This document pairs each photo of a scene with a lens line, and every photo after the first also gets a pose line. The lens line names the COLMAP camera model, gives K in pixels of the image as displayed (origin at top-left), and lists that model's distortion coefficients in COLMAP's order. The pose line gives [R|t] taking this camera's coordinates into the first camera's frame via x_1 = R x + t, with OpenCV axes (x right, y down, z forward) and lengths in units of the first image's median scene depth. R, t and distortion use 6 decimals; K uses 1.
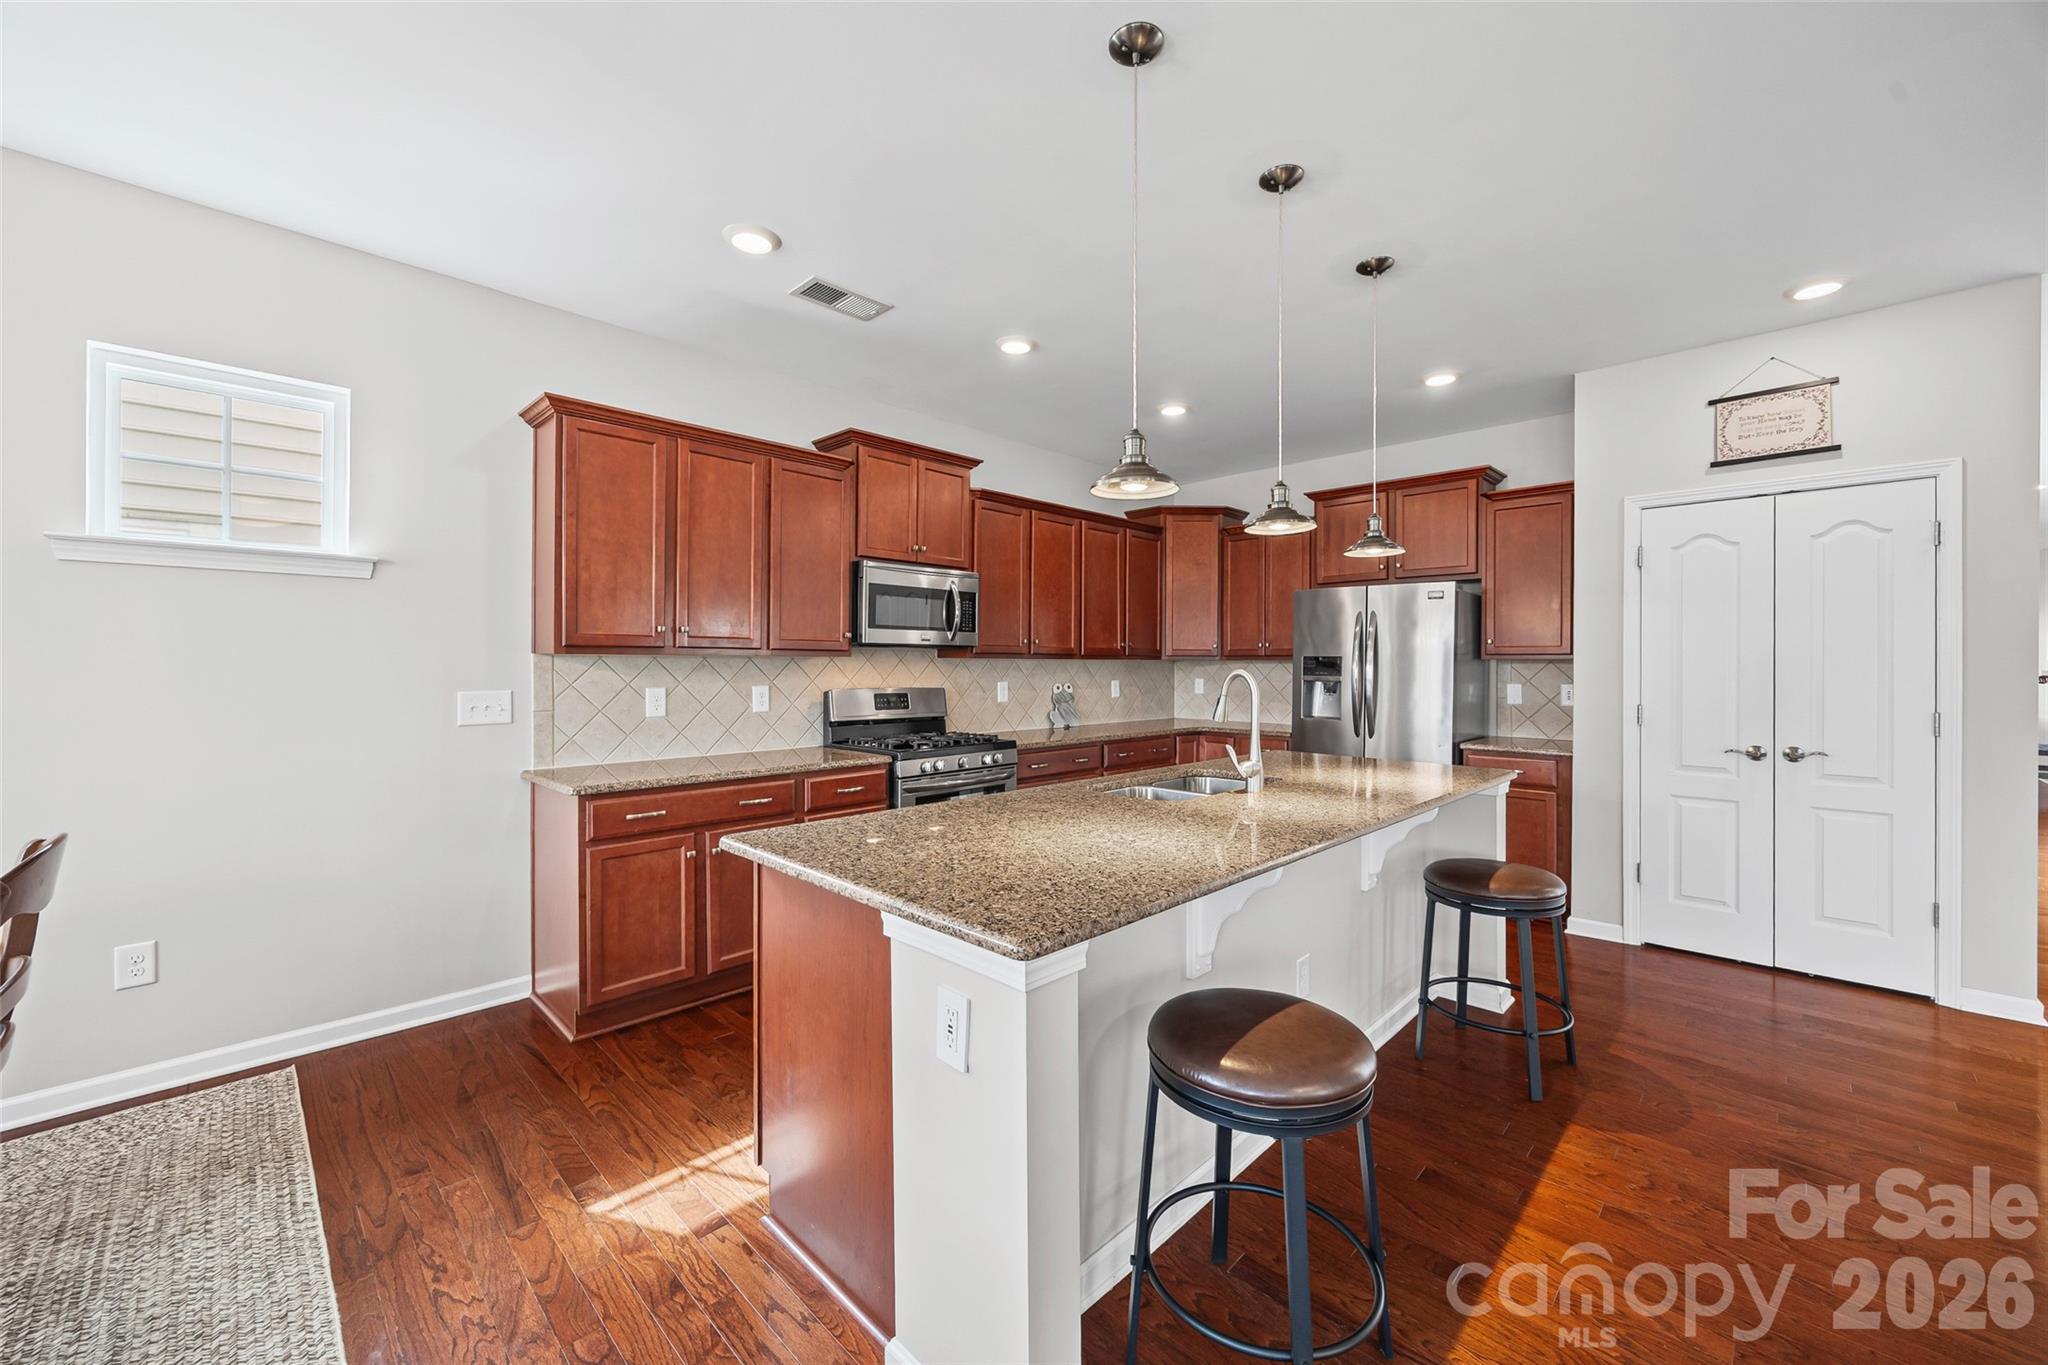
lens RADIAL K [[792.3, 0, 1023.6], [0, 792.3, 667.7], [0, 0, 1]] dist [-0.002531, 0.000440]
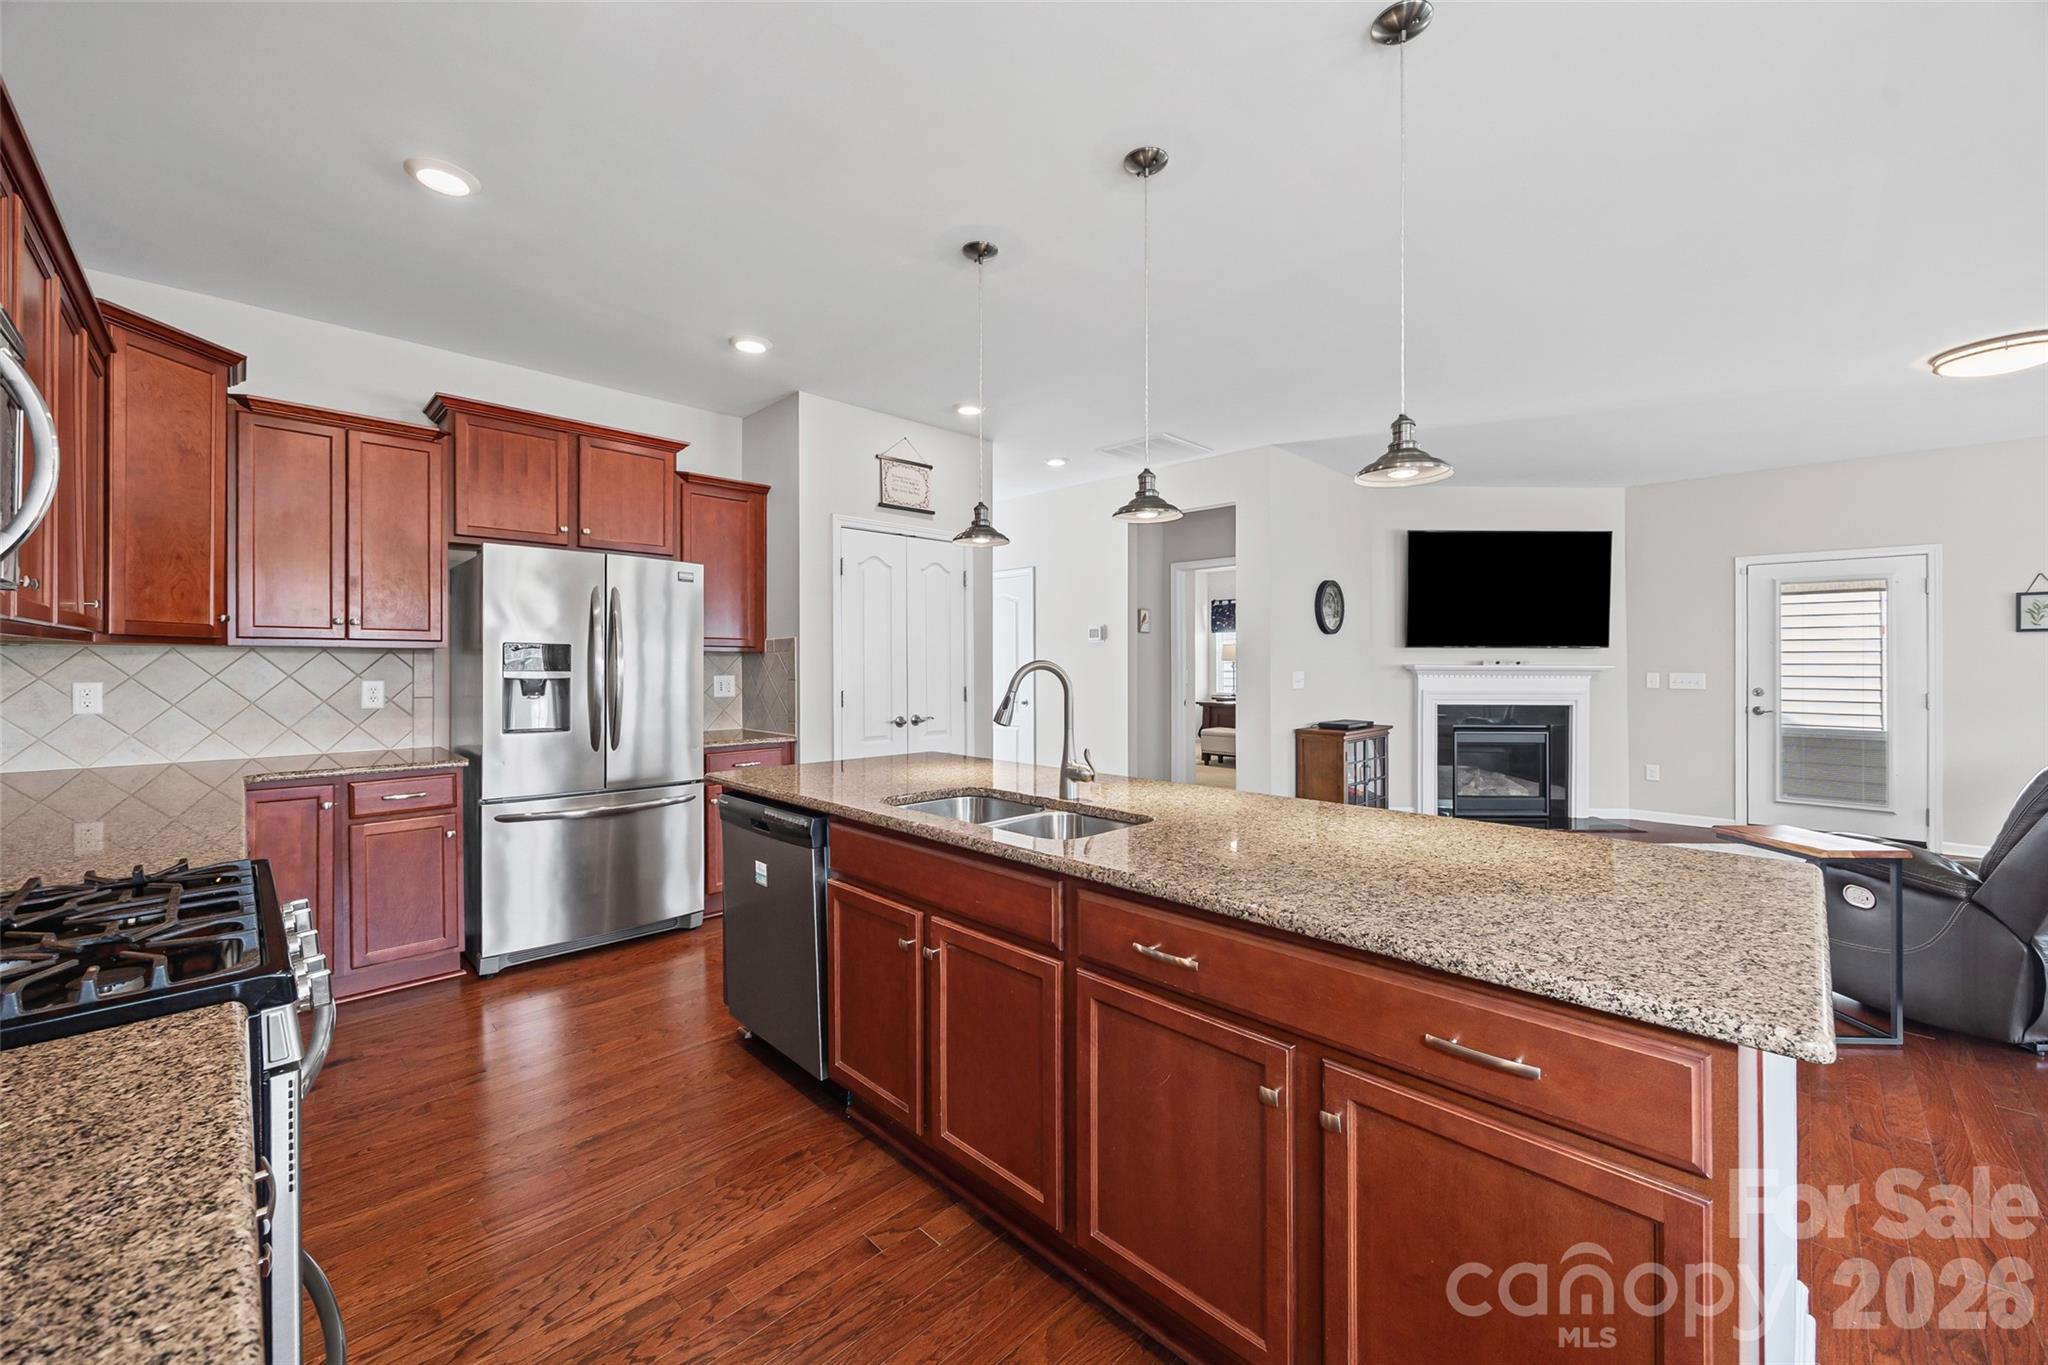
lens RADIAL K [[792.3, 0, 1033.8], [0, 792.3, 667.4], [0, 0, 1]] dist [-0.002531, 0.000440]
pose [[-0.009463, -0.002663, 0.999952, -0.419485], [0.005870, 0.999979, 0.002719, 0.010155], [-0.999938, 0.005895, -0.009448, 0.719831]]
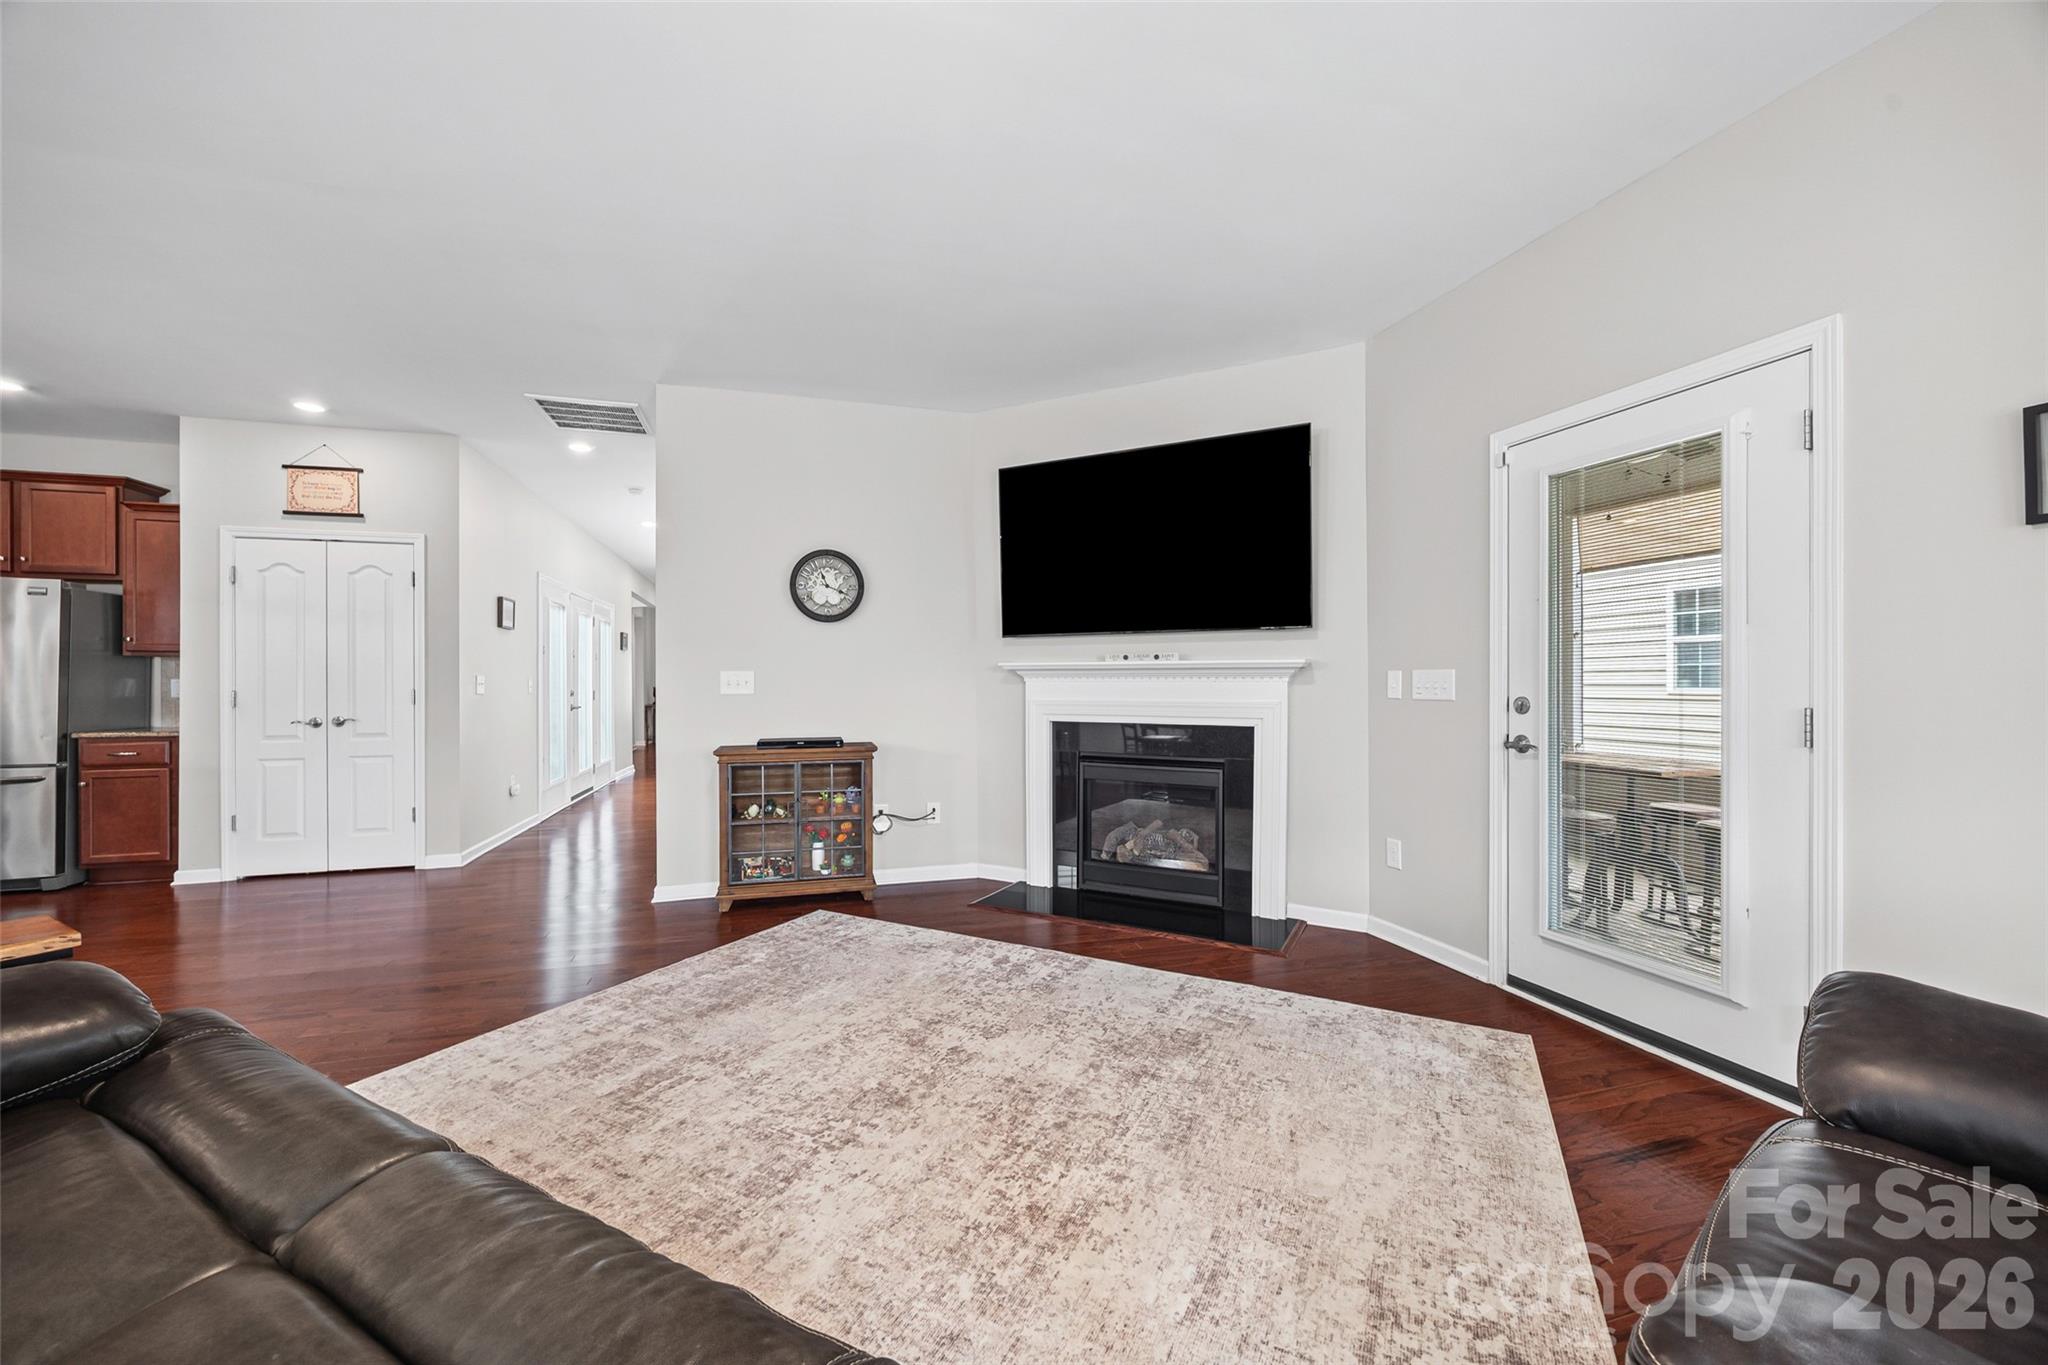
lens RADIAL K [[792.3, 0, 1038.3], [0, 792.3, 690.4], [0, 0, 1]] dist [-0.002531, 0.000440]
pose [[0.474546, -0.006498, 0.880207, 0.273959], [0.008016, 0.999963, 0.003060, 0.052560], [-0.880194, 0.005604, 0.474580, -0.739730]]
